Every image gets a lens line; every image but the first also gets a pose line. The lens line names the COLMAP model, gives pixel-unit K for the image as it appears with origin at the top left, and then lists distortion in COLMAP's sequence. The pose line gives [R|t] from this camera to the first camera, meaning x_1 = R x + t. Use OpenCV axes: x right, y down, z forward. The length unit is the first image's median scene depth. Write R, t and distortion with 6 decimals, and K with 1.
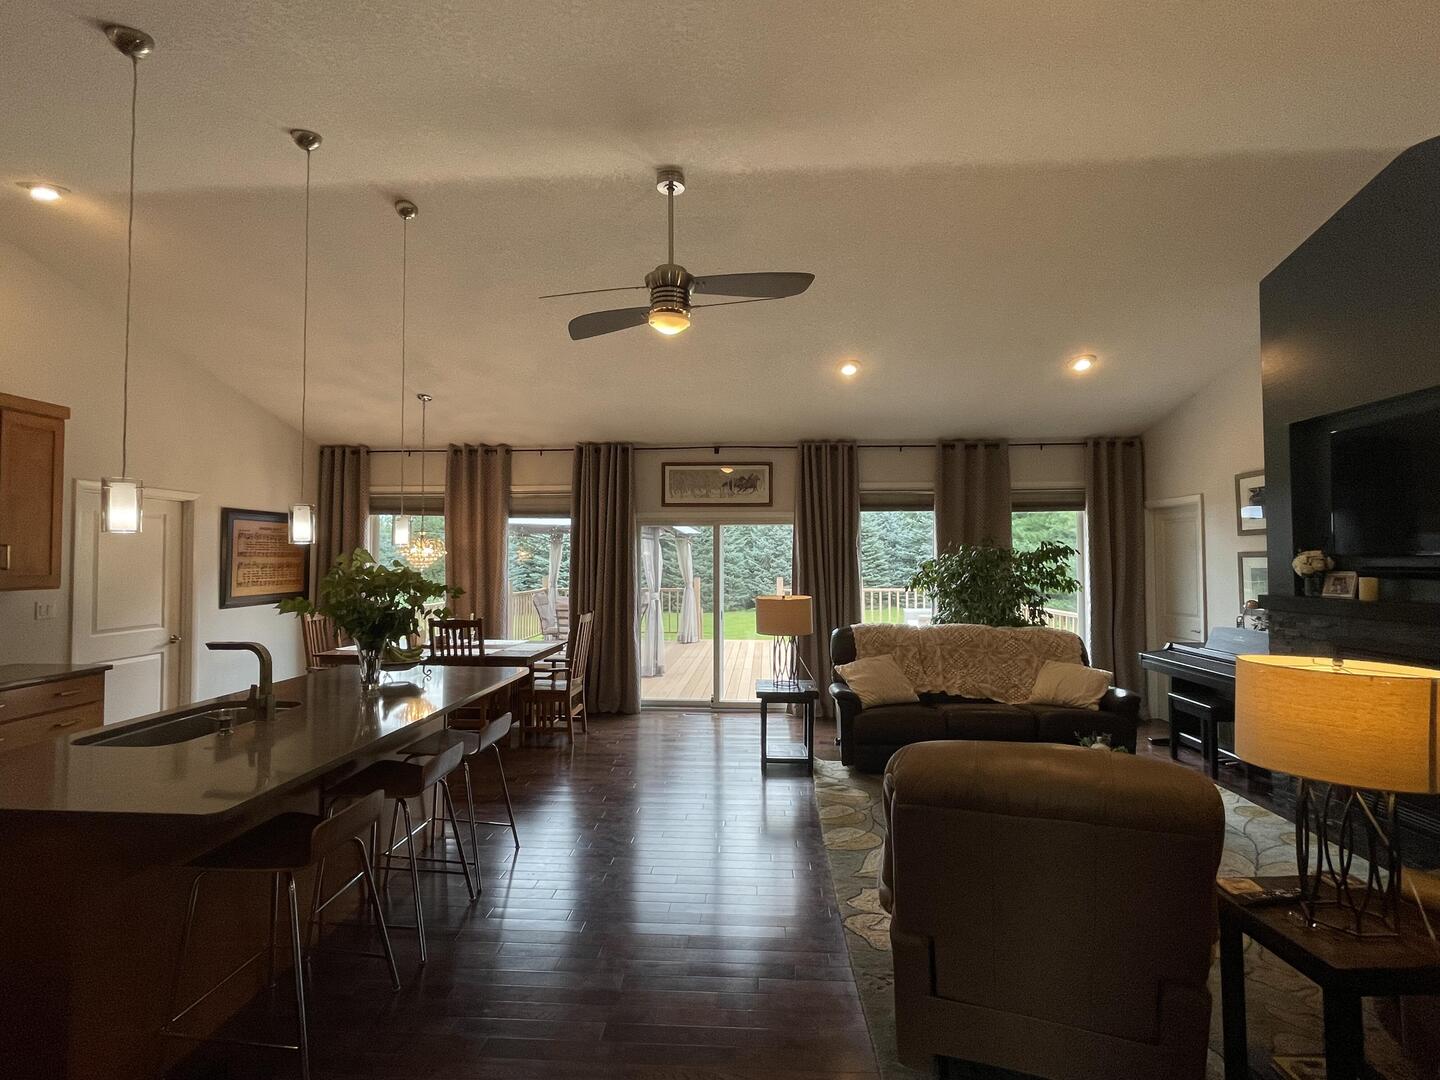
lens RADIAL K [[679.8, 0, 727.2], [0, 679.8, 536.1], [0, 0, 1]] dist [0.005152, 0.001794]
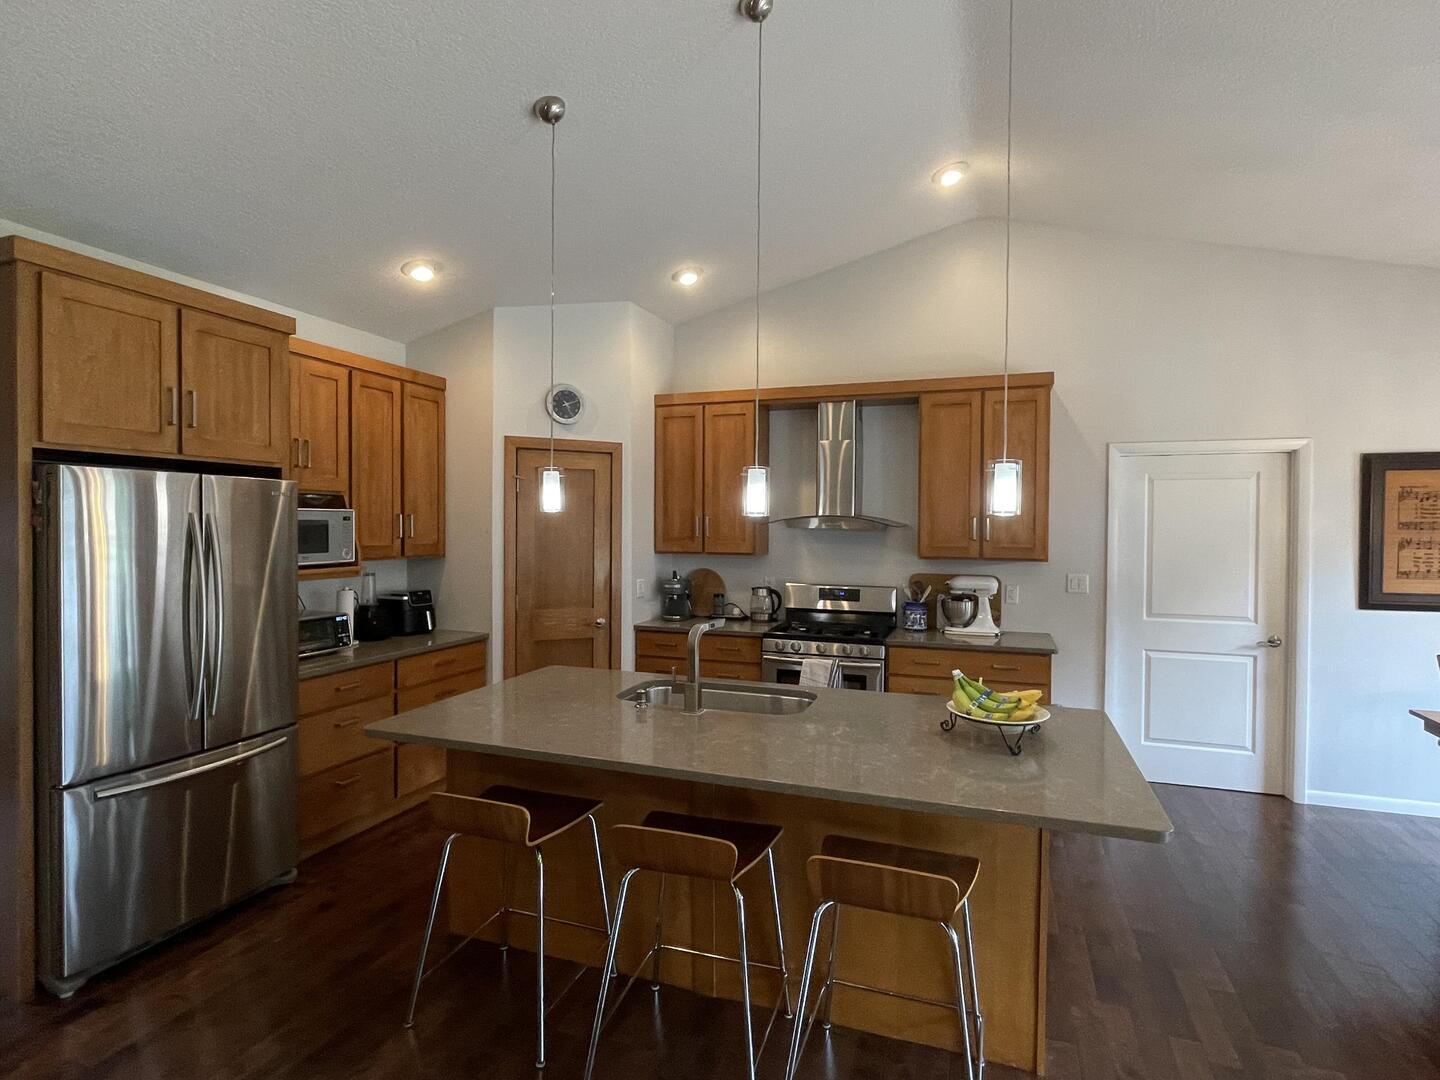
lens RADIAL K [[770.3, 0, 727.9], [0, 770.3, 538.0], [0, 0, 1]] dist [0.000472, 0.001049]
pose [[-0.277727, 0.015586, -0.960534, 0.120674], [0.029232, 0.999542, 0.007767, 0.012597], [0.960215, -0.025921, -0.278055, 0.533096]]
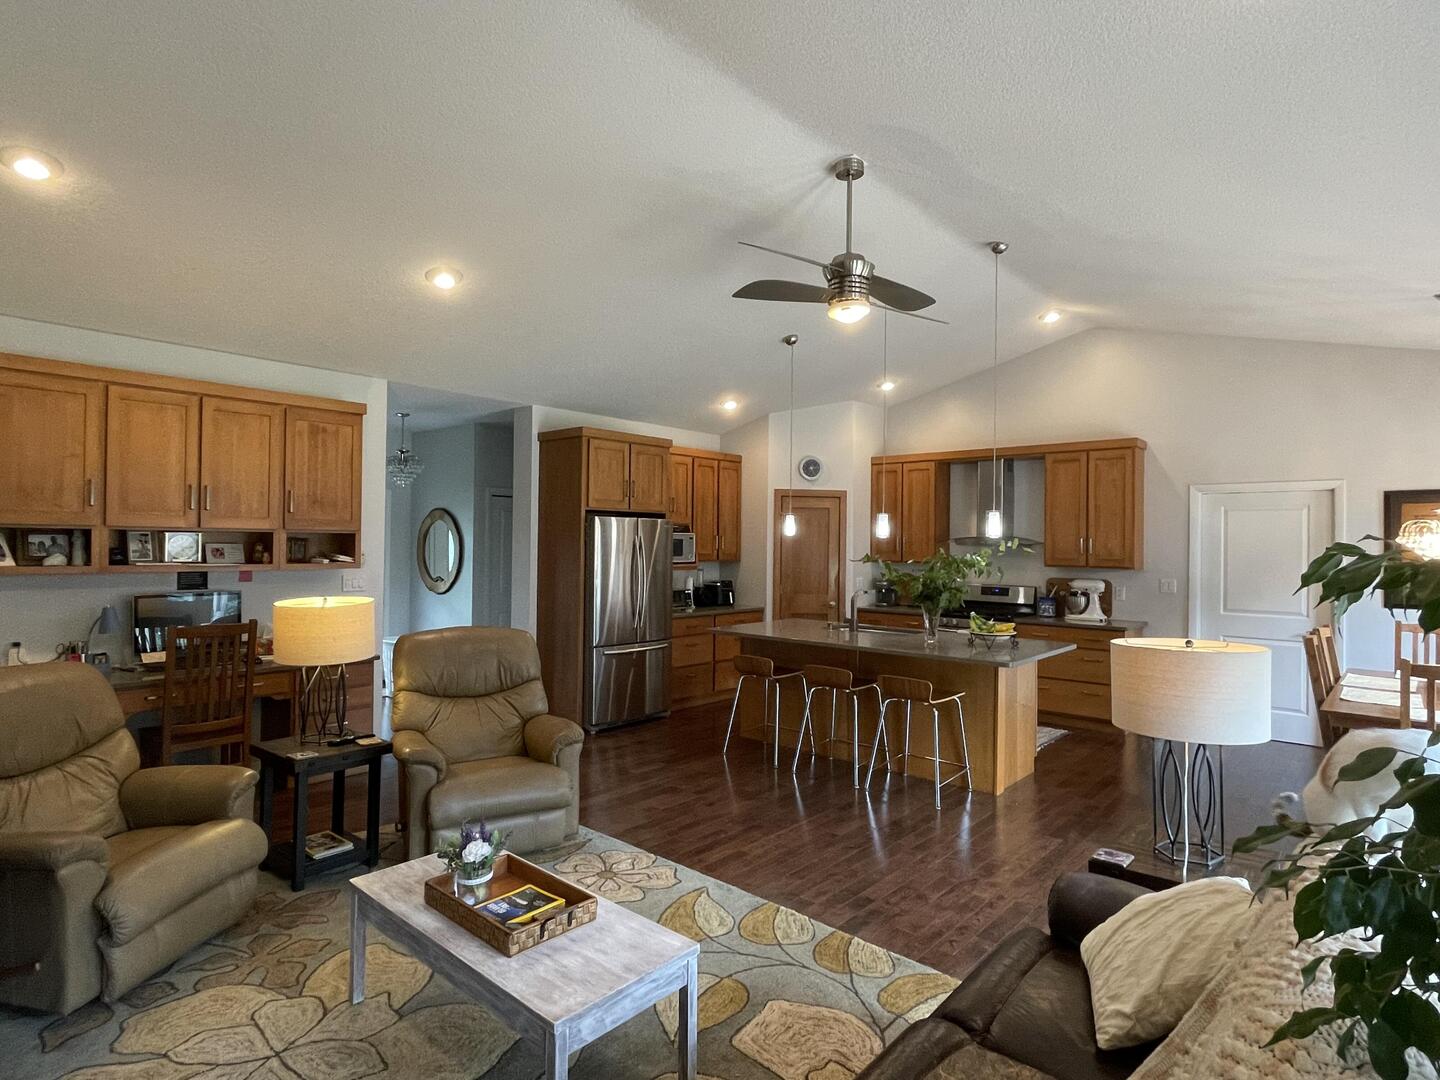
lens RADIAL K [[770.3, 0, 720.1], [0, 770.3, 532.9], [0, 0, 1]] dist [0.000472, 0.001049]
pose [[-0.613249, -0.016318, -0.789721, 0.484480], [0.018312, 0.999224, -0.034867, 0.025649], [0.789677, -0.035844, -0.612475, 0.800330]]
